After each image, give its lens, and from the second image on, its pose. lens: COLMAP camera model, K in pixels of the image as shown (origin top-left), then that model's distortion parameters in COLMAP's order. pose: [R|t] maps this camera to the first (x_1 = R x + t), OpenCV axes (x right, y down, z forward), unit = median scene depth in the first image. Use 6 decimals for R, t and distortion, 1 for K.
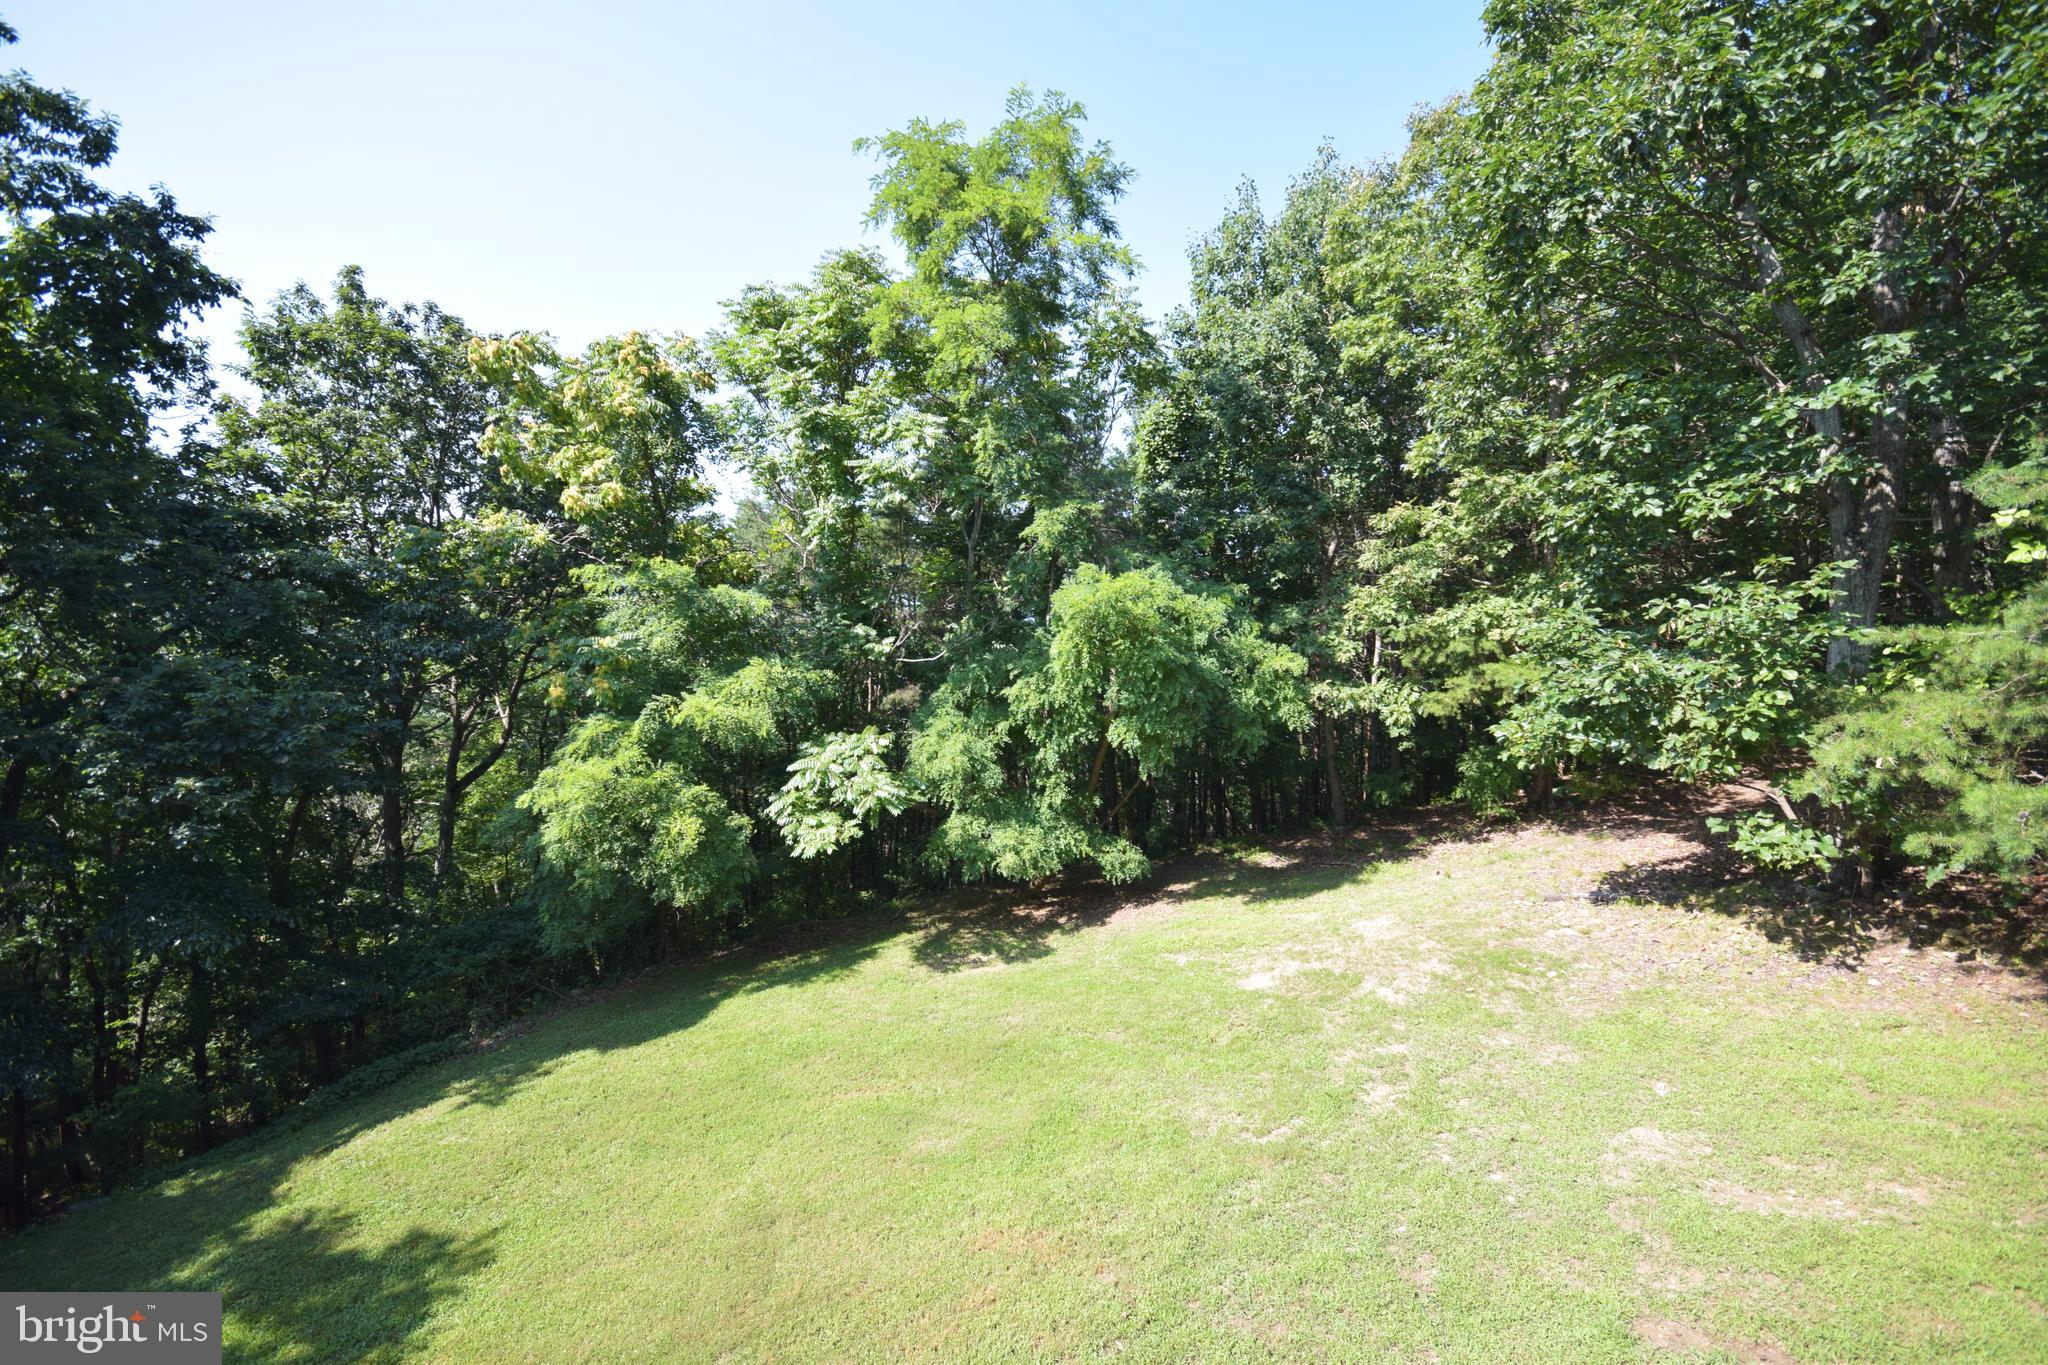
lens RADIAL K [[899.2, 0, 1032.7], [0, 899.2, 675.1], [0, 0, 1]] dist [0.001718, -0.006883]
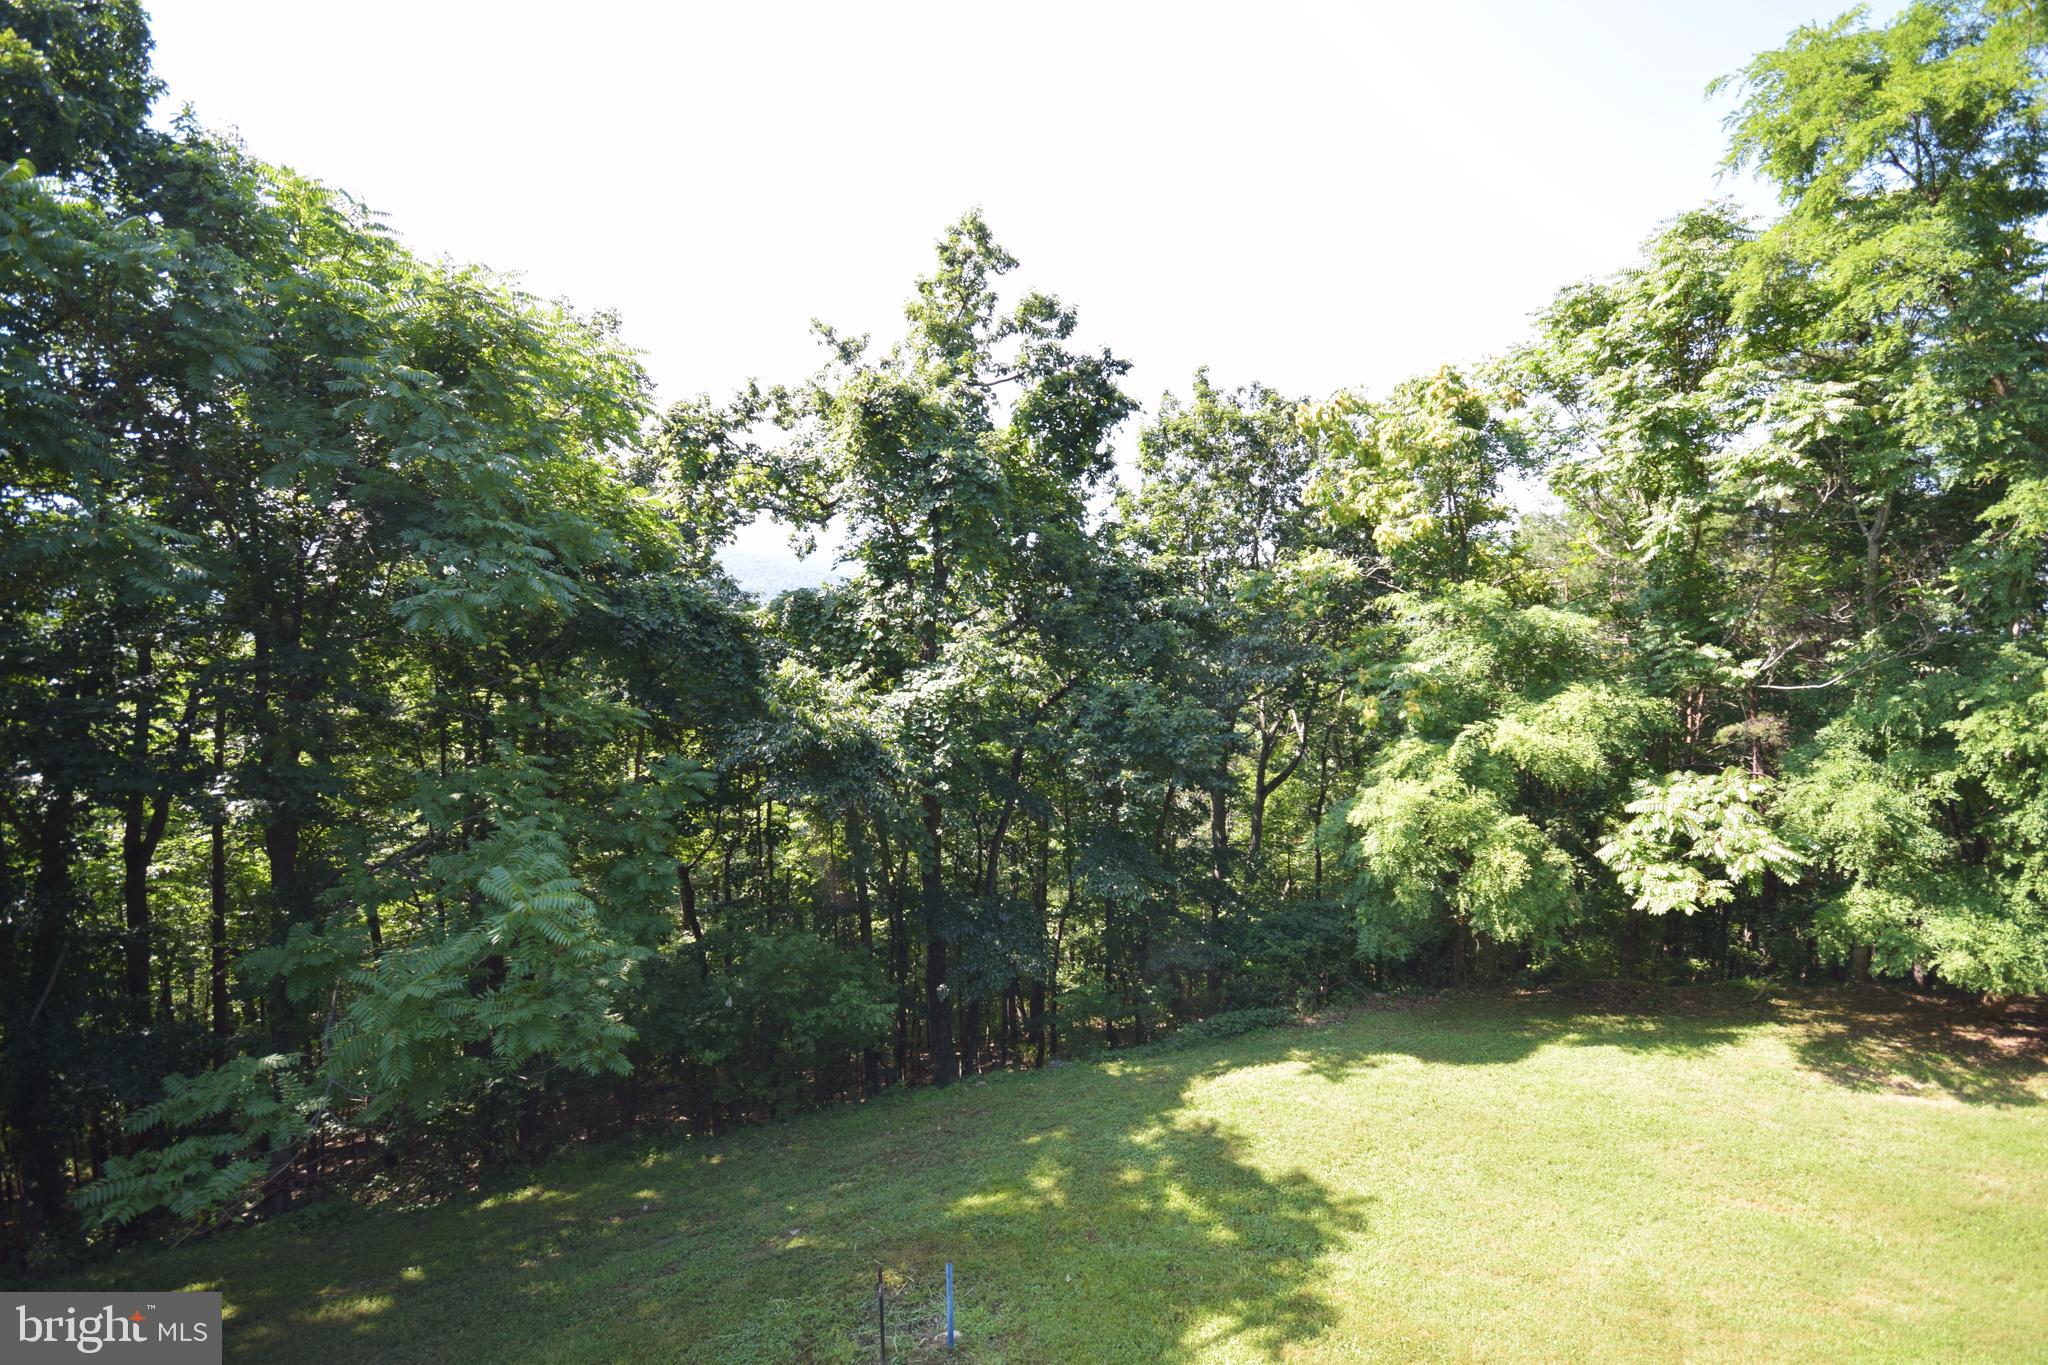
lens RADIAL K [[899.2, 0, 1032.7], [0, 899.2, 675.1], [0, 0, 1]] dist [0.001718, -0.006883]
pose [[0.714489, 0.002314, -0.699643, -0.059480], [-0.015056, 0.999814, -0.012069, -0.008623], [0.699485, 0.019157, 0.714391, -0.057872]]
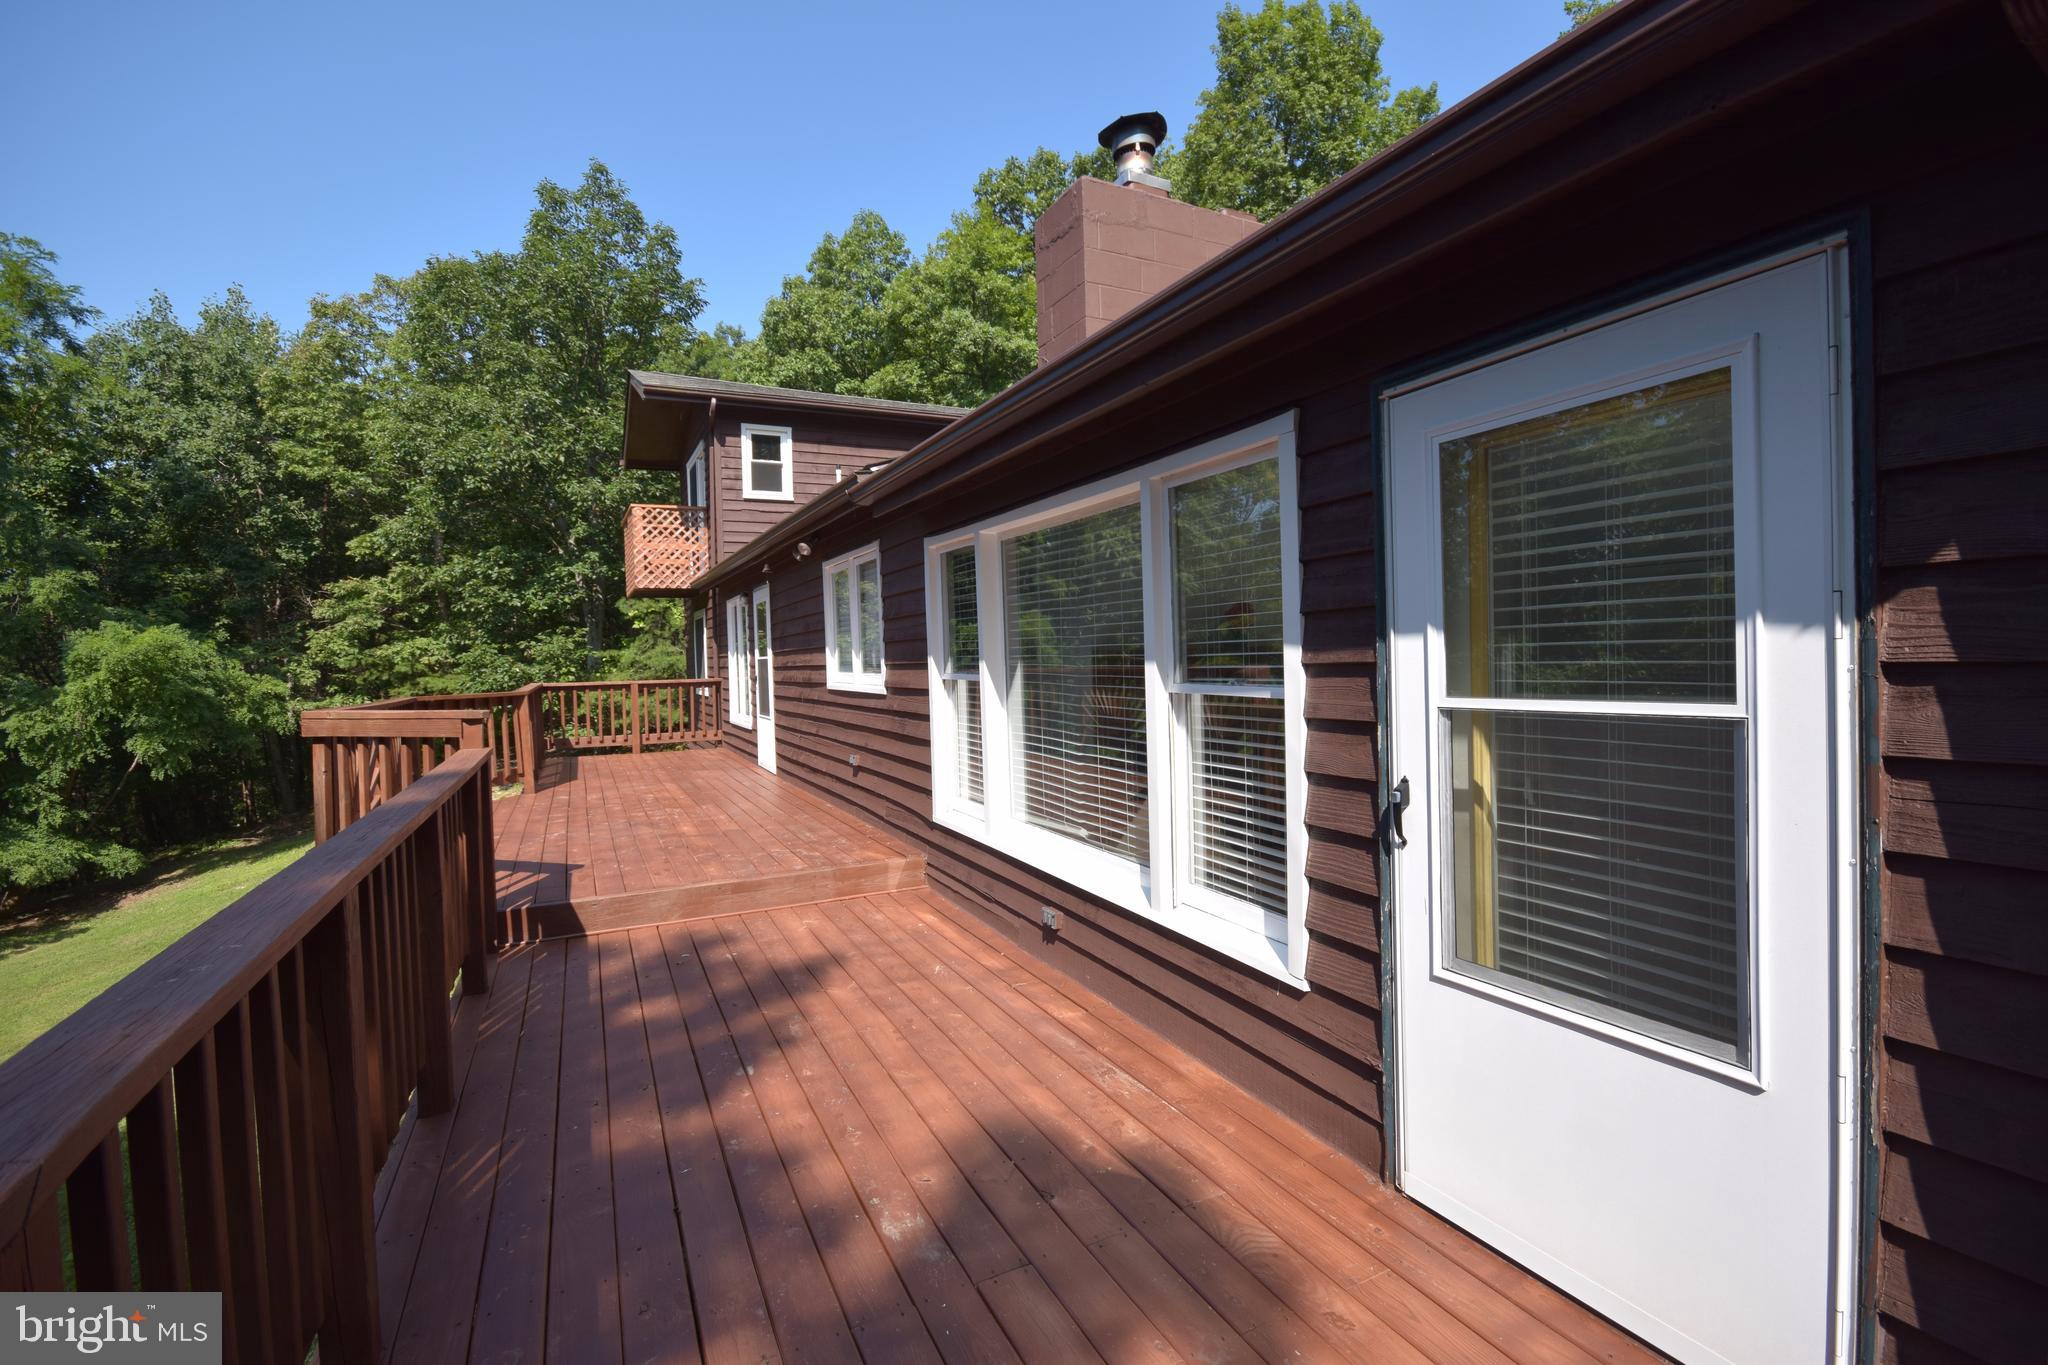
lens RADIAL K [[896.1, 0, 1031.2], [0, 896.1, 678.6], [0, 0, 1]] dist [0.014939, -0.016785]
pose [[0.401622, -0.060917, 0.913777, -0.566520], [0.079437, 0.996342, 0.031508, 0.027015], [-0.912354, 0.059934, 0.404992, -0.712592]]
